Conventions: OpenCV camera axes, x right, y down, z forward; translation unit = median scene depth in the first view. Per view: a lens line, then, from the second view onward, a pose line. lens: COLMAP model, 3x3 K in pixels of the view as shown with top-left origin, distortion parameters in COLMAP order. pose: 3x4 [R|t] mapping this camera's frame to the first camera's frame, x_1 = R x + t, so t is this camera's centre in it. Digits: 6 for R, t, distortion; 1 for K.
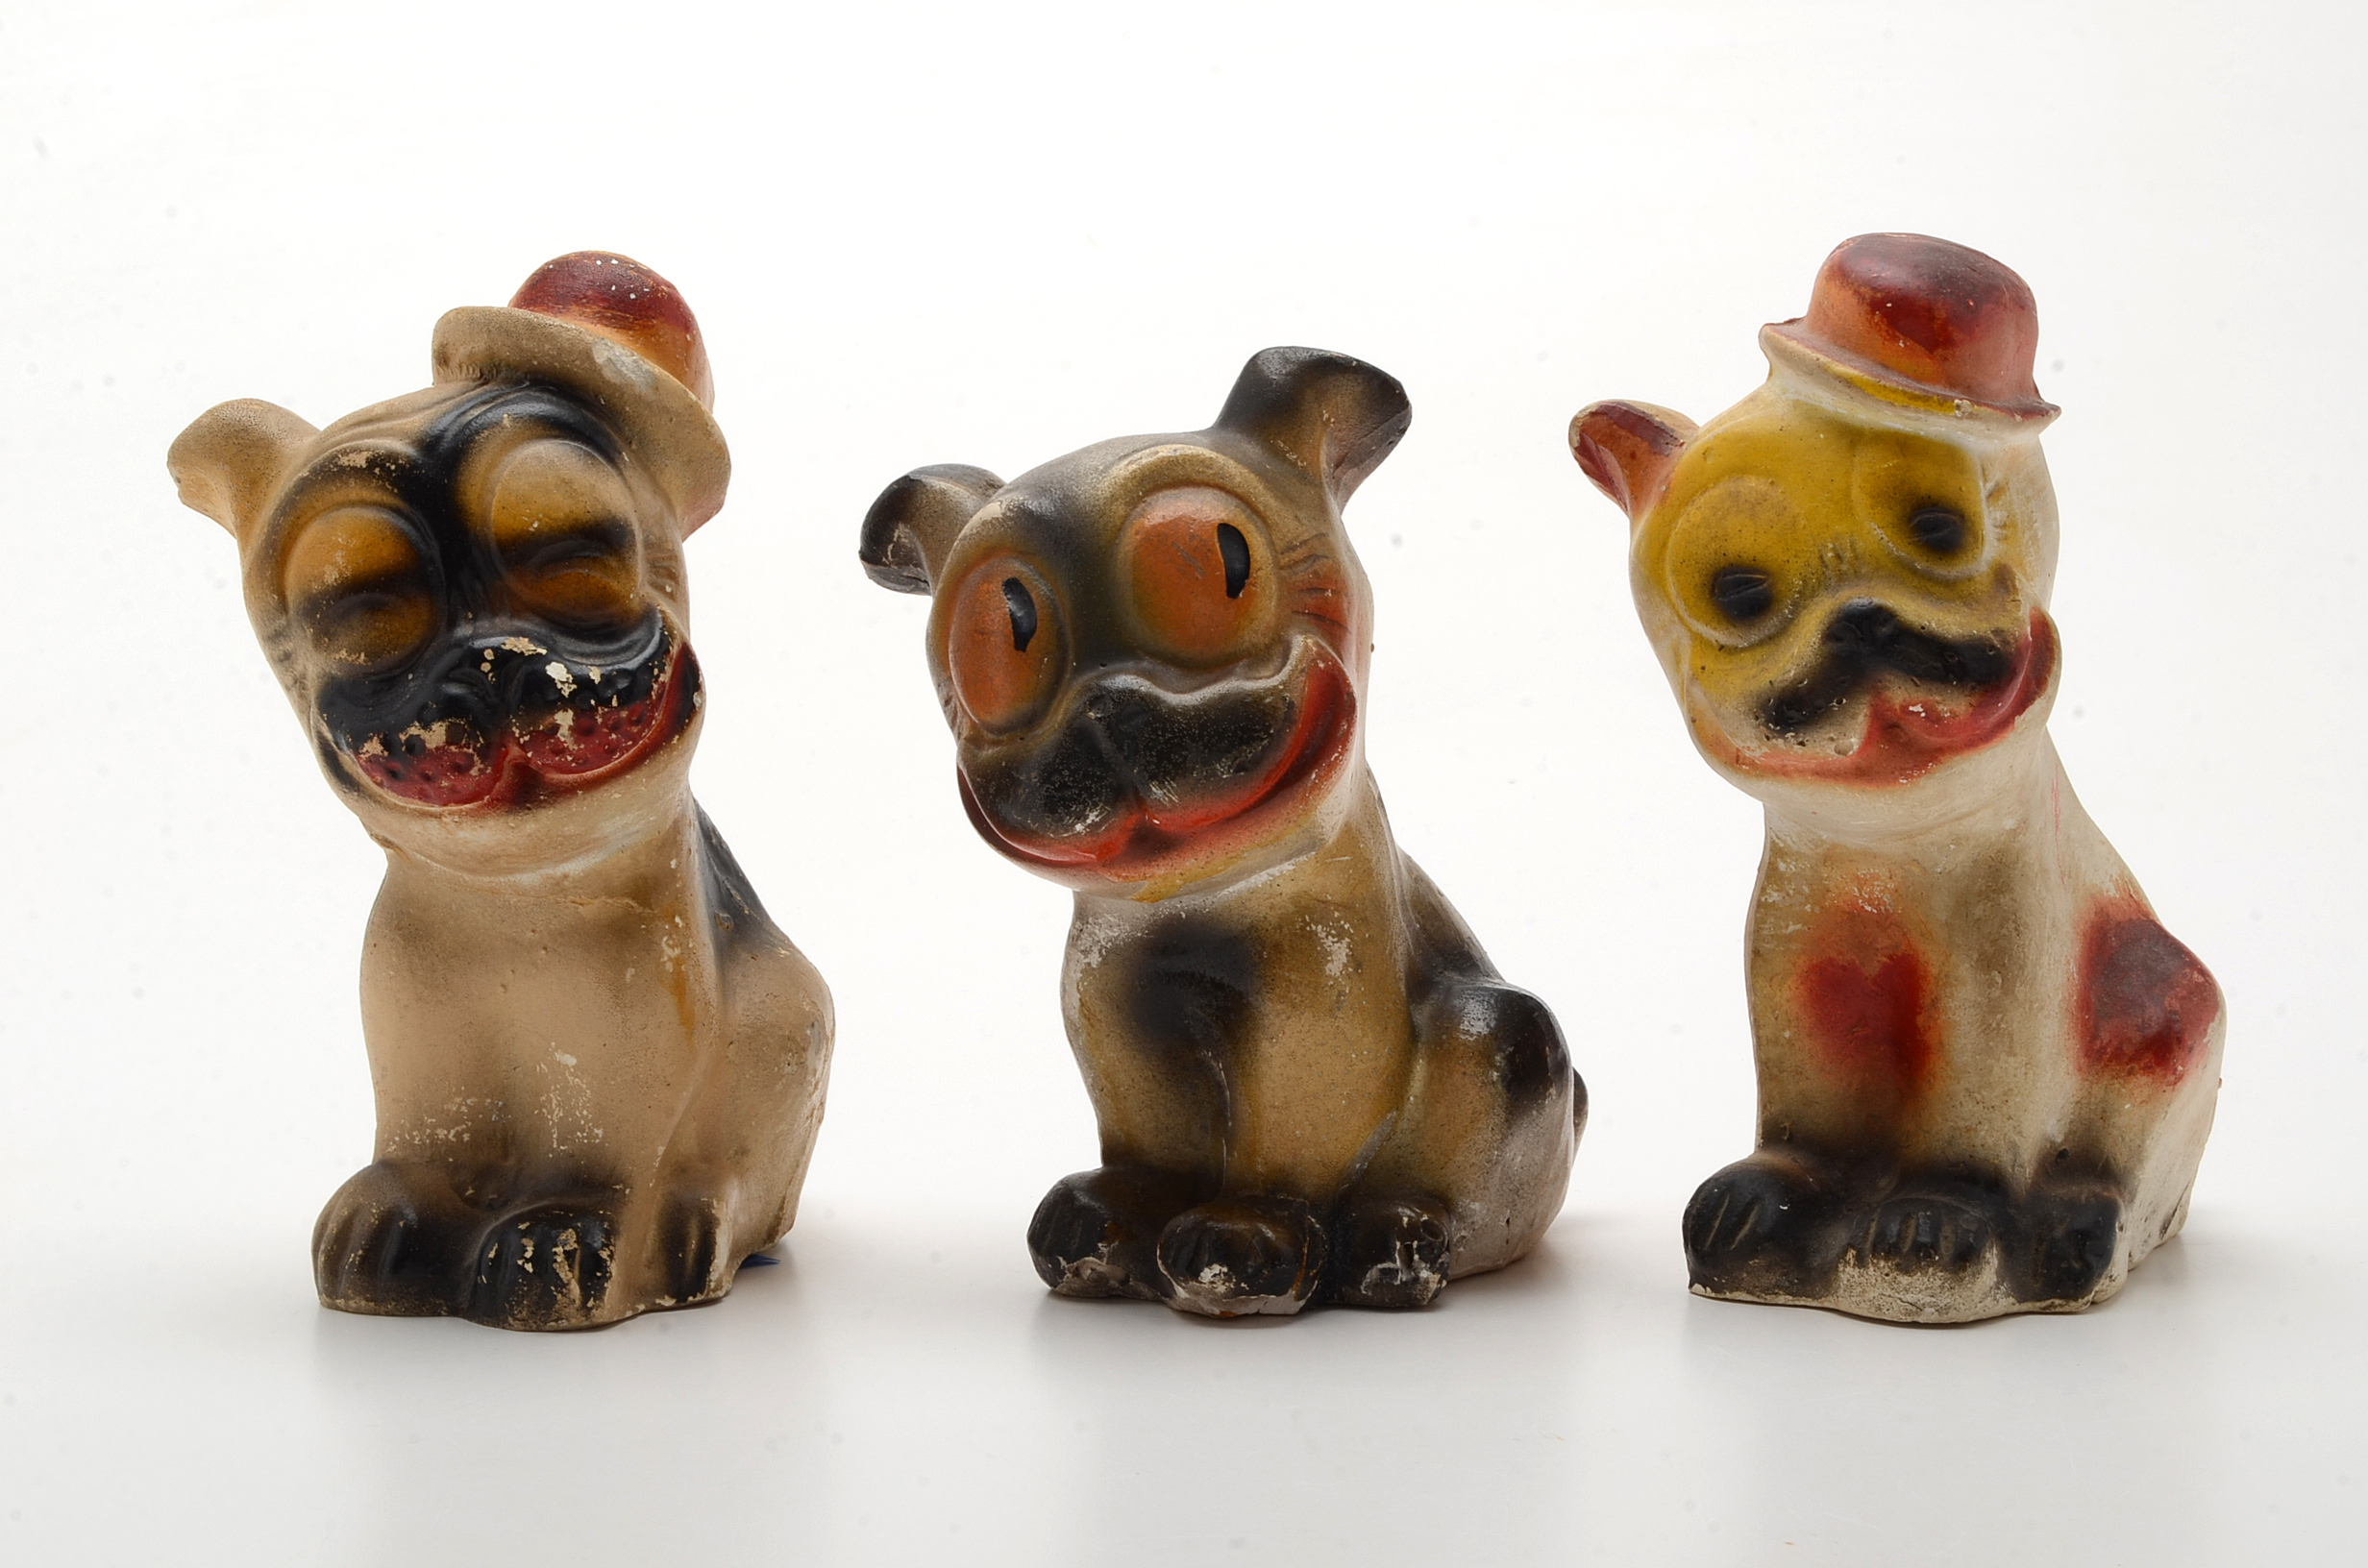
lens RADIAL K [[5285.4, 0, 1165.5], [0, 5285.4, 786.6], [0, 0, 1]] dist [0.036545, 0.000000]
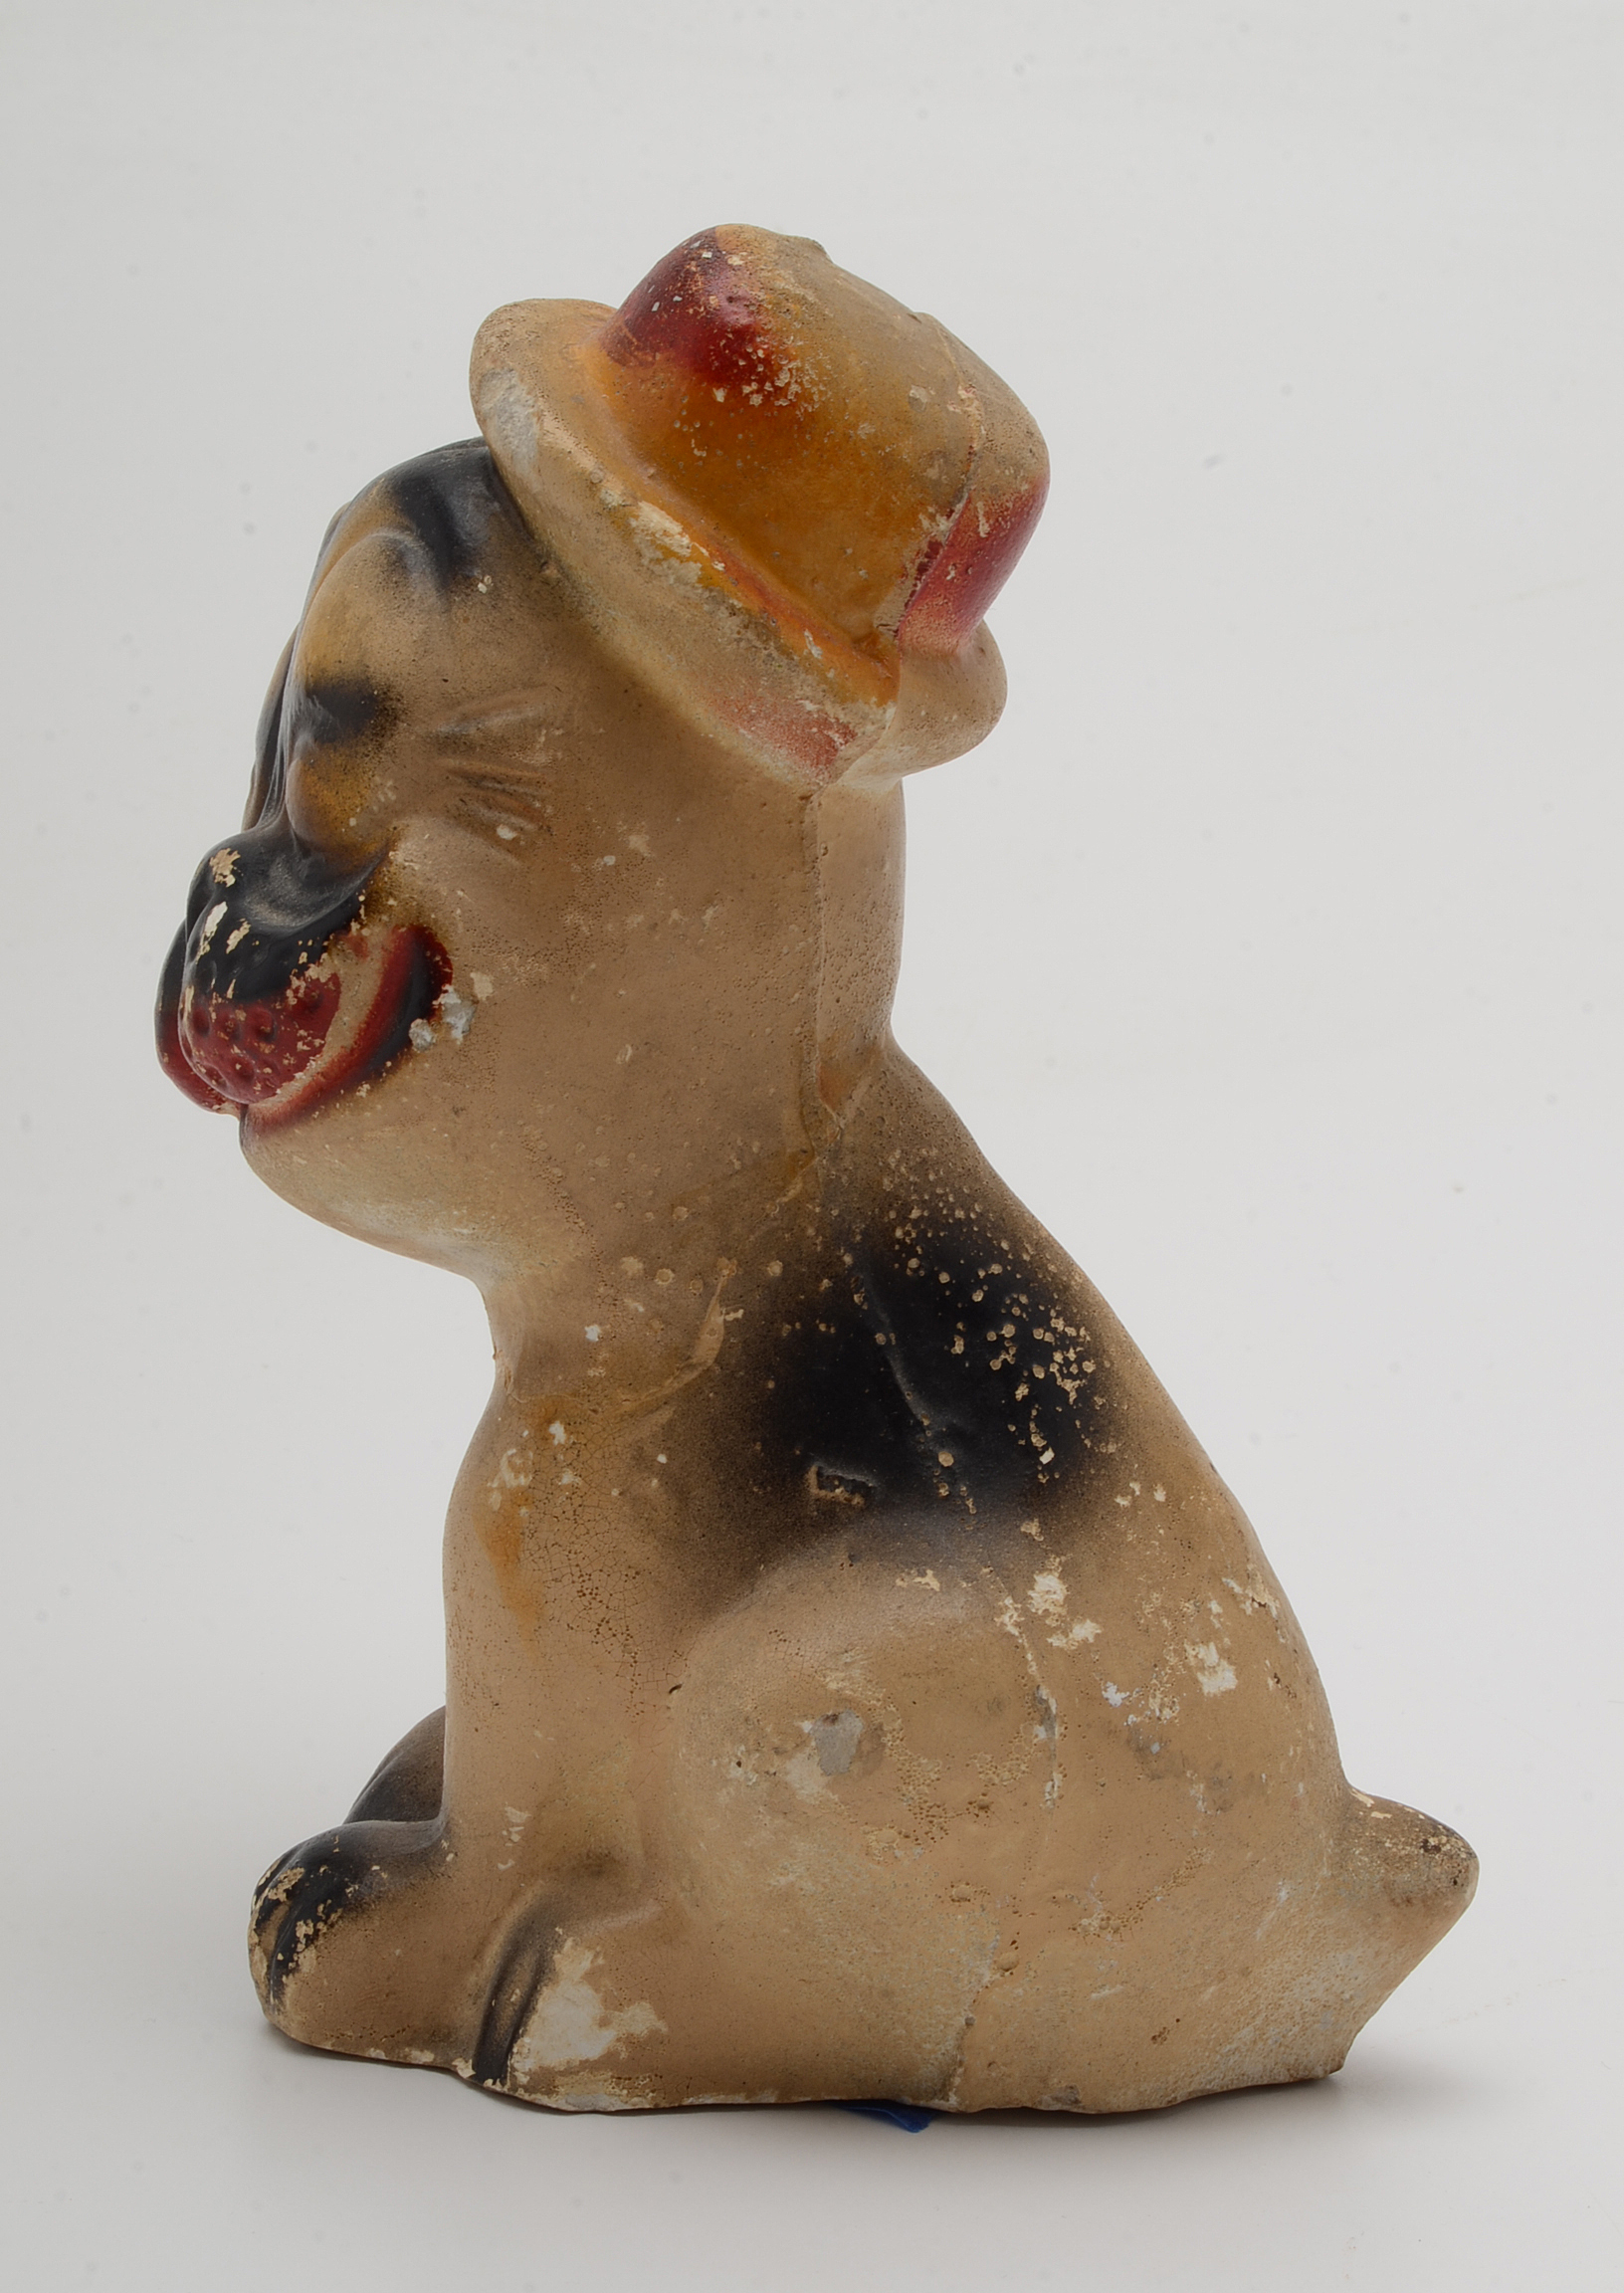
lens RADIAL K [[5470.2, 0, 832.2], [0, 5470.2, 1058.3], [0, 0, 1]] dist [0.022555, 0.000000]
pose [[0.265893, 0.215839, -0.939529, 0.454864], [-0.183914, 0.968069, 0.170346, -0.117832], [0.946296, 0.127499, 0.297098, 0.863229]]
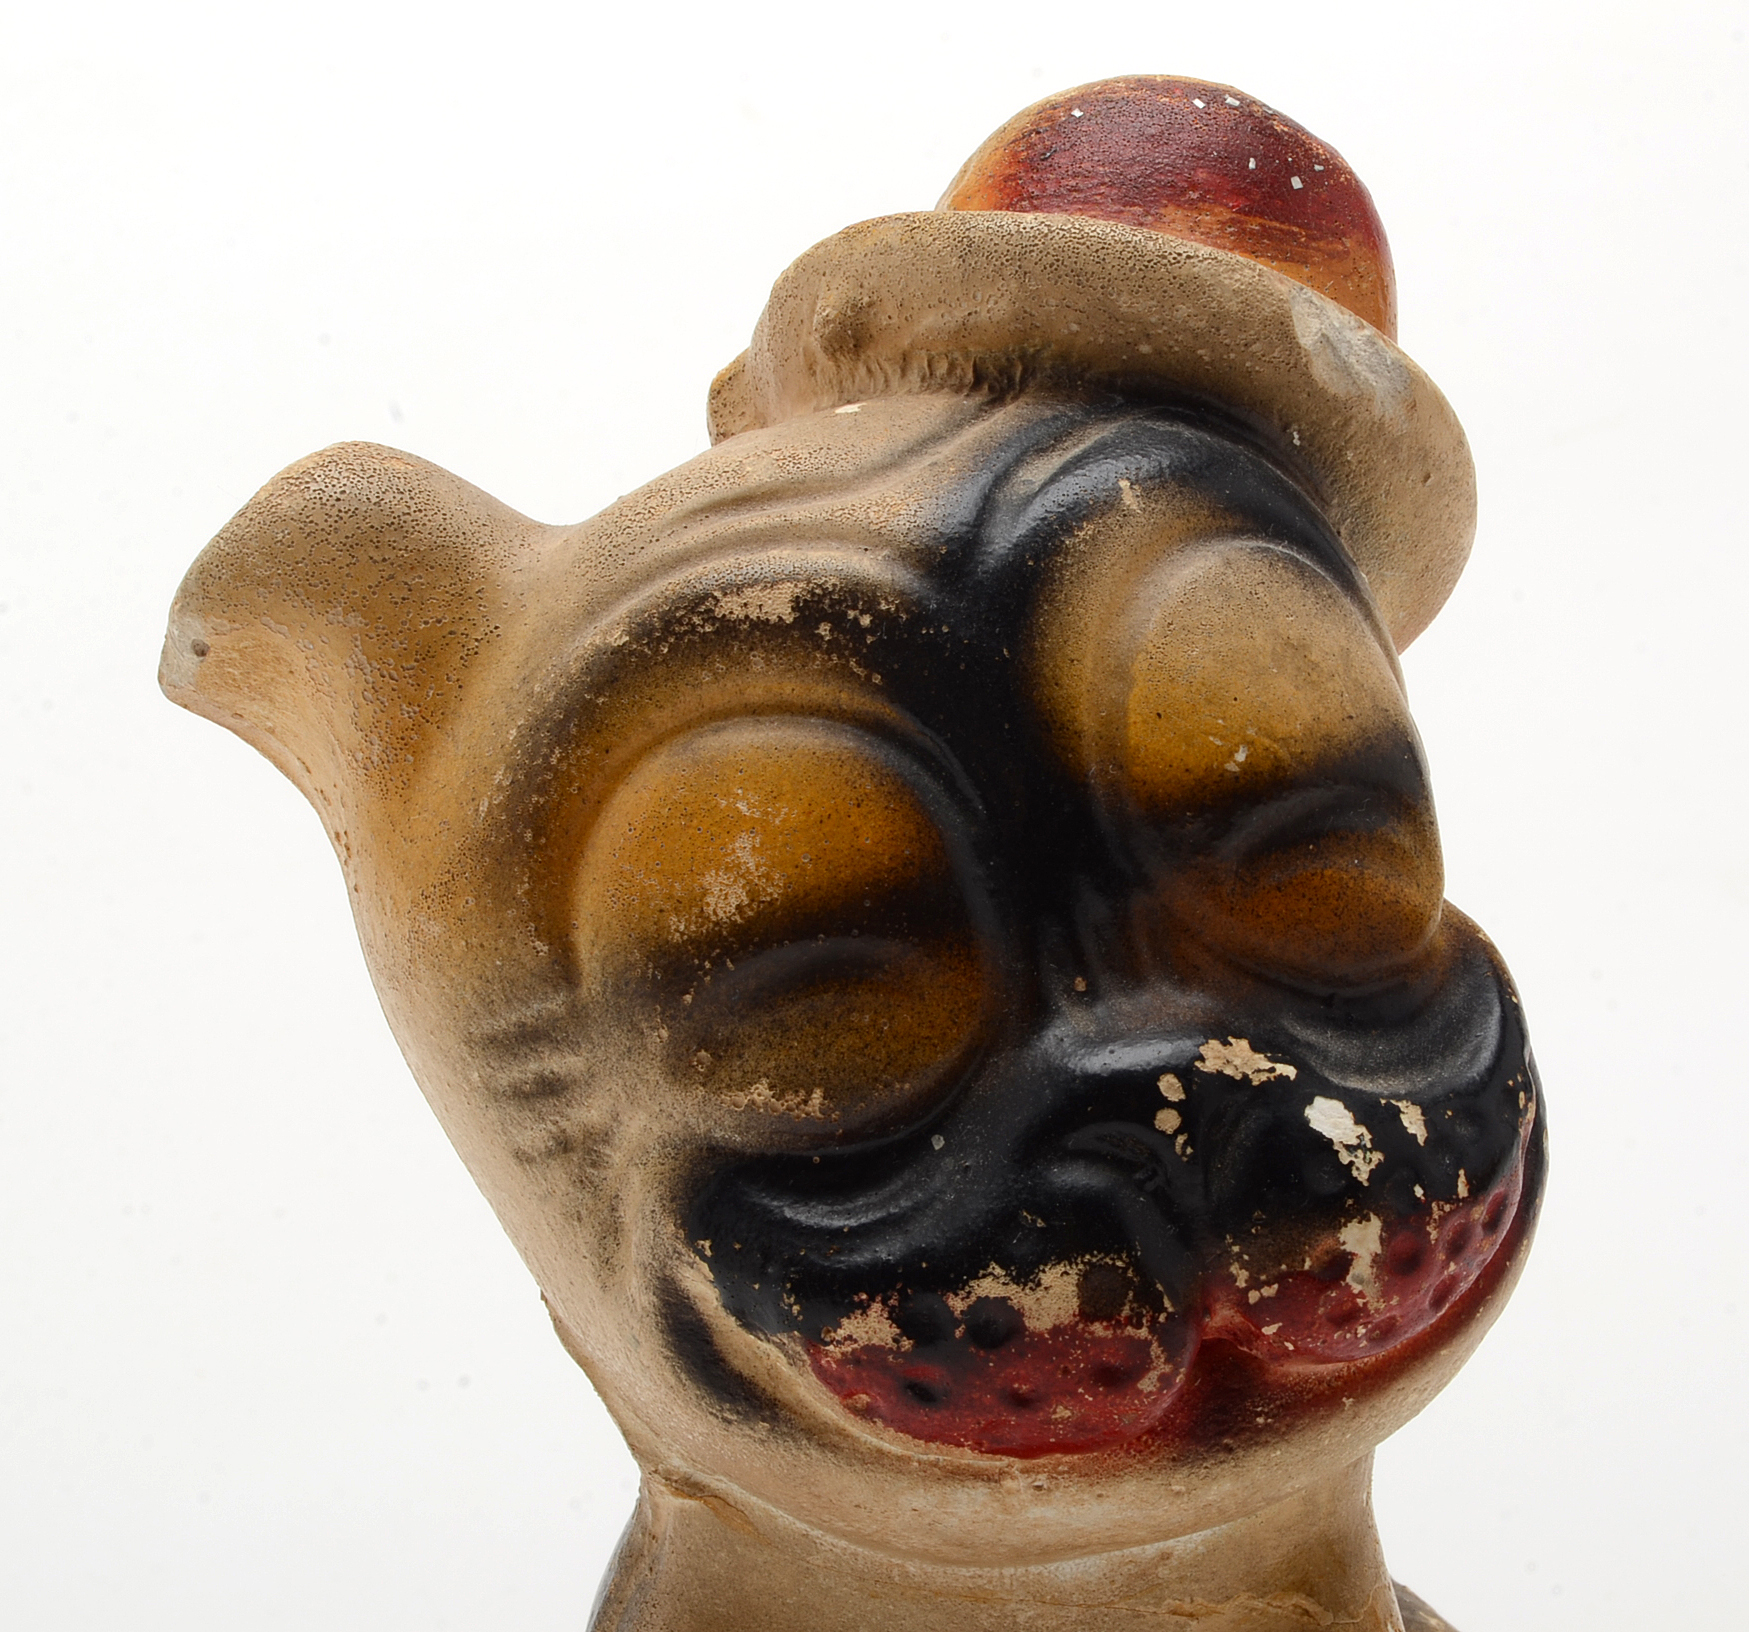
lens RADIAL K [[5480.8, 0, 969.8], [0, 5480.8, 831.8], [0, 0, 1]] dist [0.017652, 0.000000]
pose [[0.963989, -0.041142, 0.262741, -0.243771], [0.031501, 0.998671, 0.040802, -0.060042], [-0.264071, -0.031056, 0.964003, 0.587362]]
